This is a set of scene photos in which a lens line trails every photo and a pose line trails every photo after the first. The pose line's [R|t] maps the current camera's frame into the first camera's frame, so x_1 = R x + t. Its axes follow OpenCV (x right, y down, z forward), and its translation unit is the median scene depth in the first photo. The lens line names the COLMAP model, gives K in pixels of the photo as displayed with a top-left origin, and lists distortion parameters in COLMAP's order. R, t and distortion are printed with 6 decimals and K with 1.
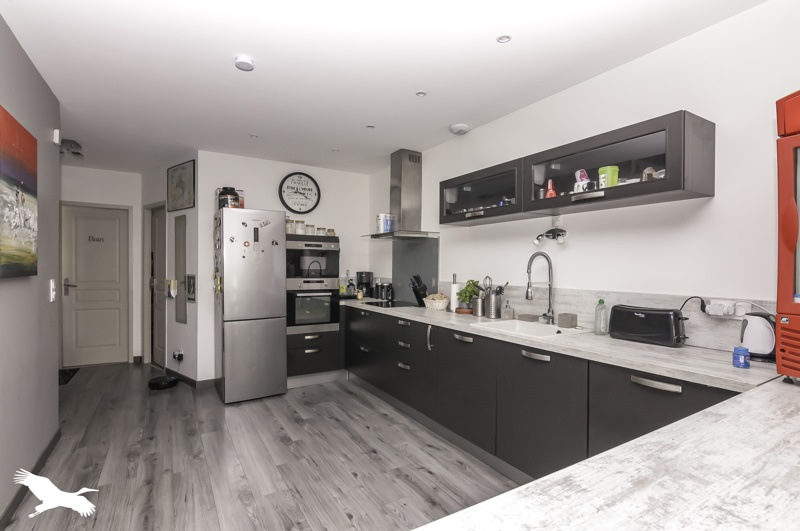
lens RADIAL K [[388.3, 0, 400.0], [0, 388.3, 265.5], [0, 0, 1]] dist [0.000004, -0.000001]
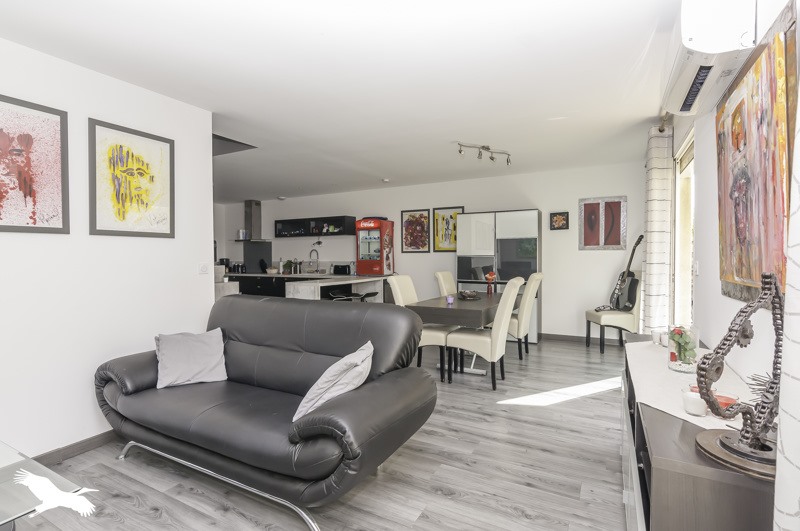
lens RADIAL K [[388.3, 0, 400.0], [0, 388.3, 265.5], [0, 0, 1]] dist [0.000004, -0.000001]
pose [[0.863337, -0.023430, 0.504083, -0.526731], [0.011069, 0.999560, 0.027502, 0.012118], [-0.504506, -0.018164, 0.863217, -1.749704]]
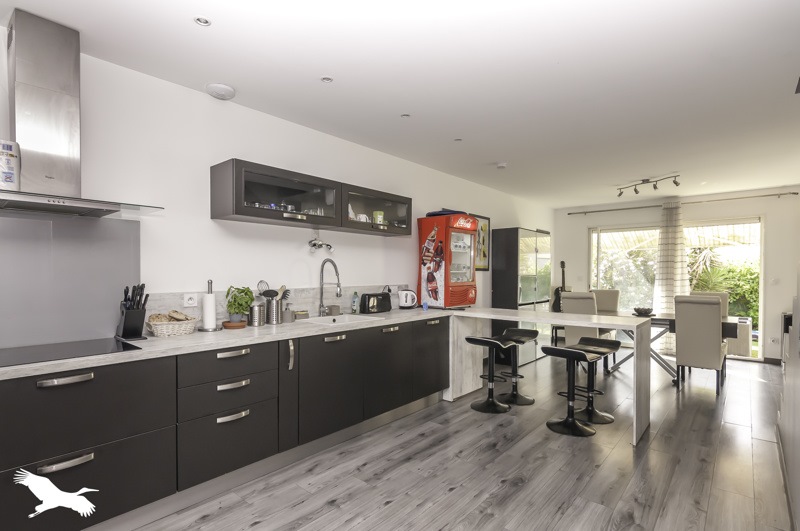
lens RADIAL K [[398.1, 0, 401.8], [0, 398.1, 273.4], [0, 0, 1]] dist [-0.001488, -0.000252]
pose [[-0.308861, -0.010467, 0.951050, -0.847558], [-0.005686, 0.999942, 0.009158, -0.000799], [-0.951090, -0.002579, -0.308902, 1.068571]]
